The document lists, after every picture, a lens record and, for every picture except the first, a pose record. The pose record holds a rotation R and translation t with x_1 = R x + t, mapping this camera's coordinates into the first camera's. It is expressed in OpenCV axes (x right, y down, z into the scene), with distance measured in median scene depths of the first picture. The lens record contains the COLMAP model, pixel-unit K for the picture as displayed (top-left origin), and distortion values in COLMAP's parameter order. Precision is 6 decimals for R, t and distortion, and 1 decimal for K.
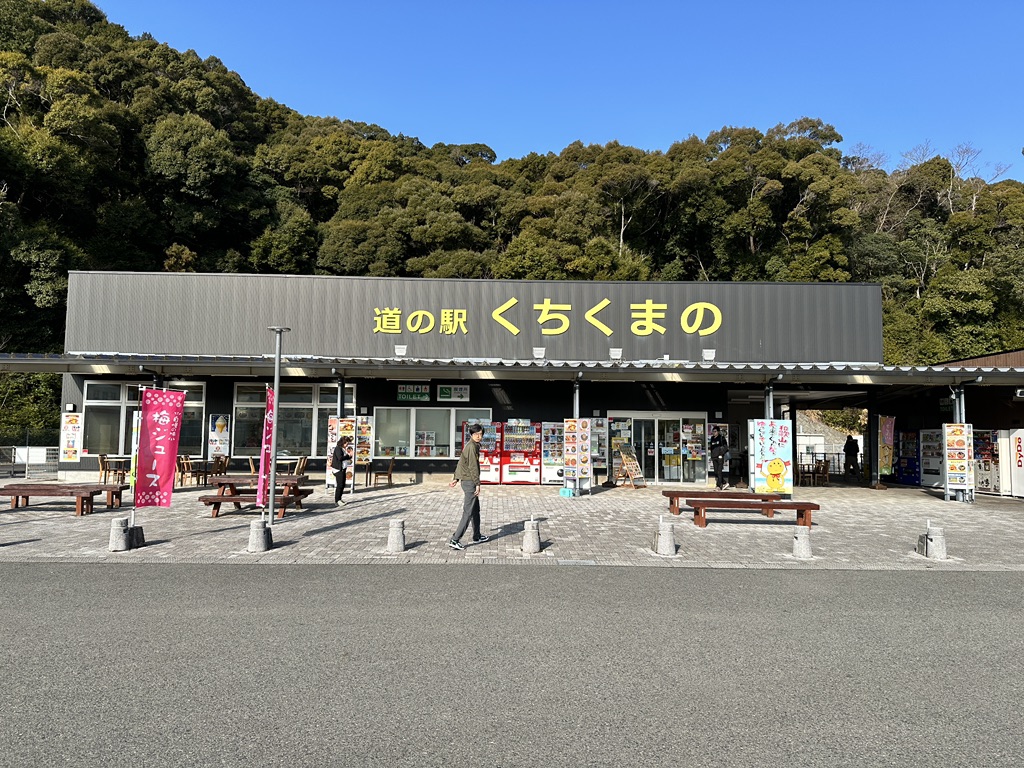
lens RADIAL K [[712.1, 0, 506.0], [0, 712.1, 385.1], [0, 0, 1]] dist [0.131600, -0.201745]
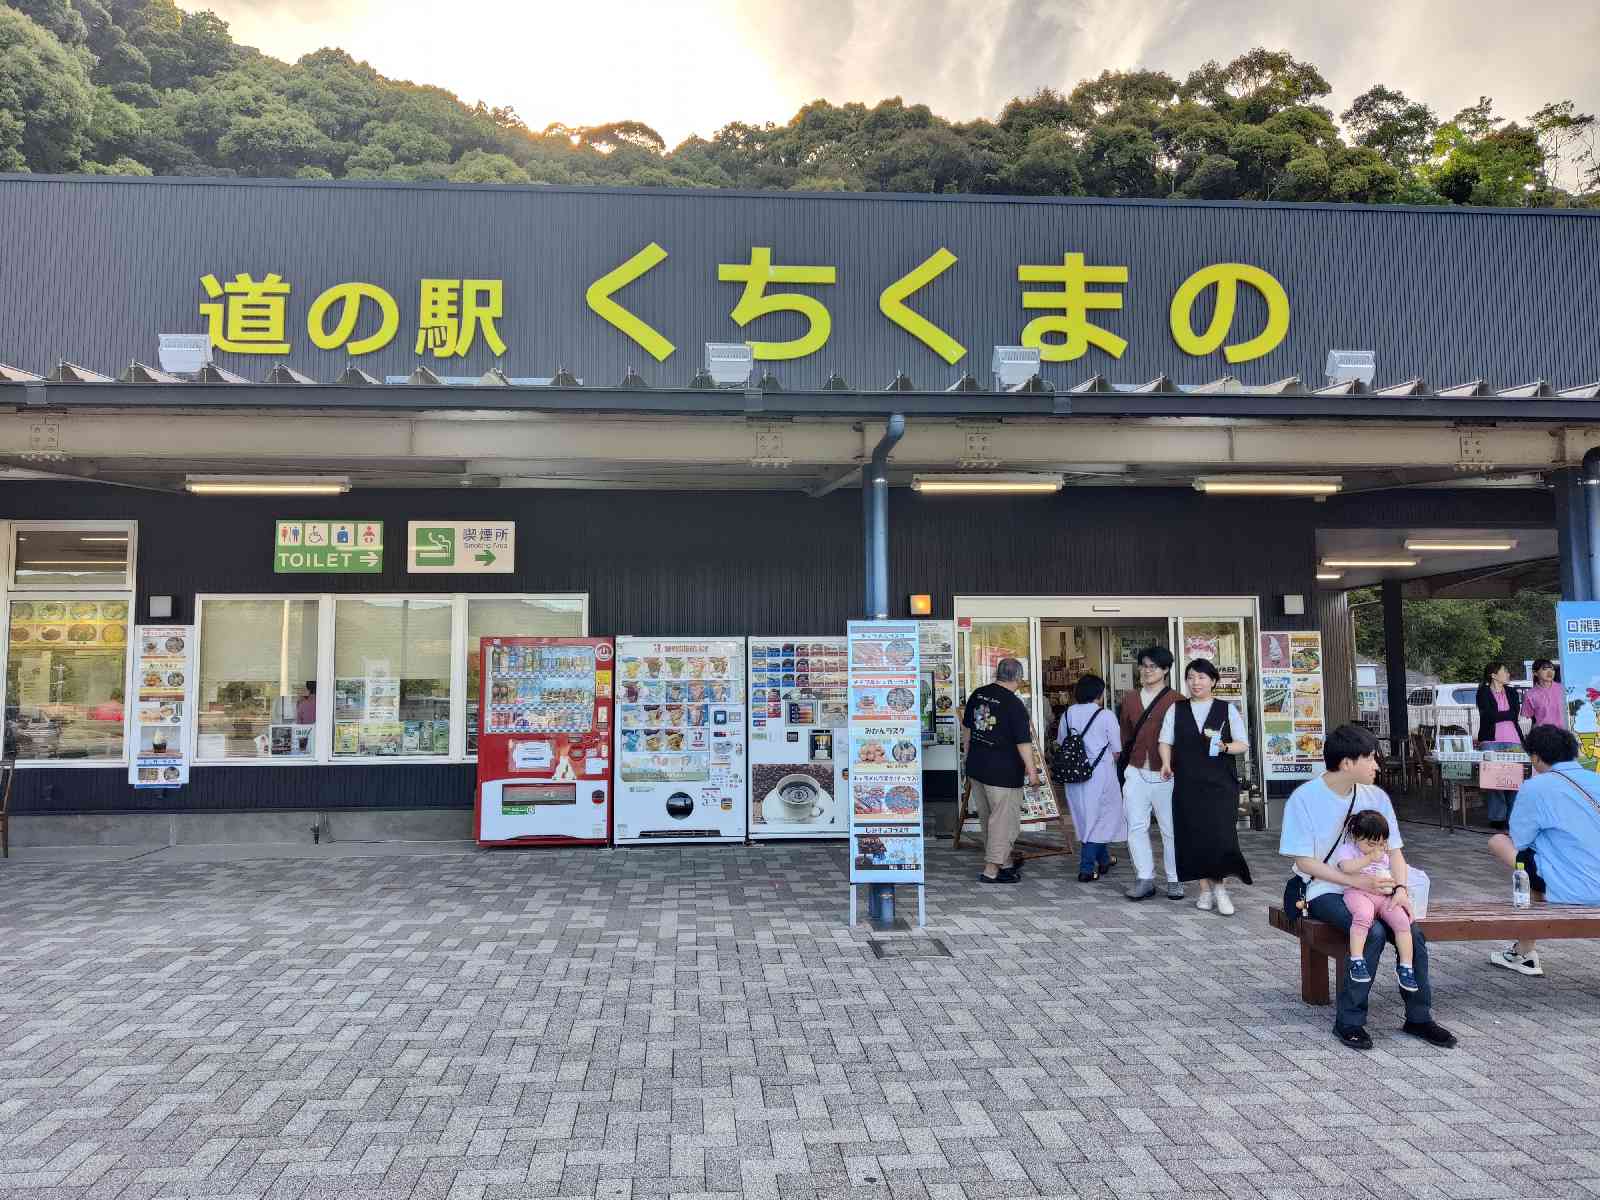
lens RADIAL K [[1204.6, 0, 780.4], [0, 1204.6, 588.5], [0, 0, 1]] dist [0.023272, -0.054934]
pose [[0.997804, -0.013086, 0.064936, 0.029863], [0.013405, 0.999900, -0.004487, 0.033479], [-0.064871, 0.005348, 0.997879, 0.469713]]
